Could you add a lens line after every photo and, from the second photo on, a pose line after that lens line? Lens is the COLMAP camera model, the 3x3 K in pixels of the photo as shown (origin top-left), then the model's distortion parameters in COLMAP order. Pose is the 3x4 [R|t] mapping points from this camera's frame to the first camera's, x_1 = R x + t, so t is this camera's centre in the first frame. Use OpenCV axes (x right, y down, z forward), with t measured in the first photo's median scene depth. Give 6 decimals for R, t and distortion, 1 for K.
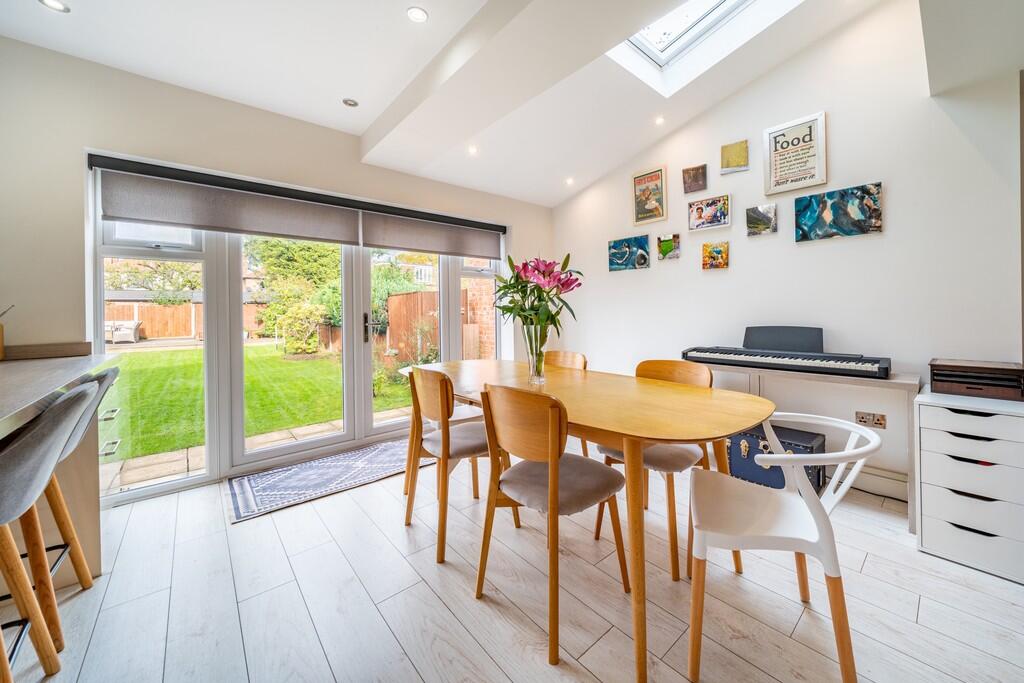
lens RADIAL K [[378.6, 0, 553.2], [0, 378.6, 306.2], [0, 0, 1]] dist [-0.001662, -0.000300]
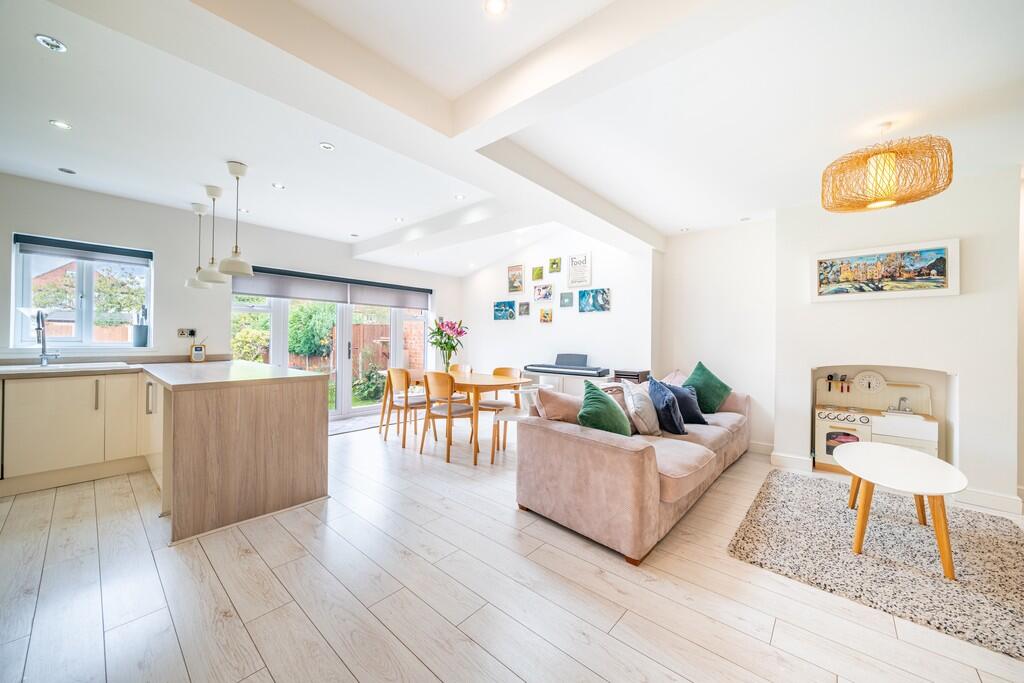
lens RADIAL K [[370.9, 0, 507.7], [0, 370.9, 335.8], [0, 0, 1]] dist [-0.015120, -0.000275]
pose [[0.995327, 0.023529, 0.093656, 0.078069], [-0.023813, 0.999715, 0.001918, -0.036896], [-0.093584, -0.004140, 0.995603, -0.894362]]
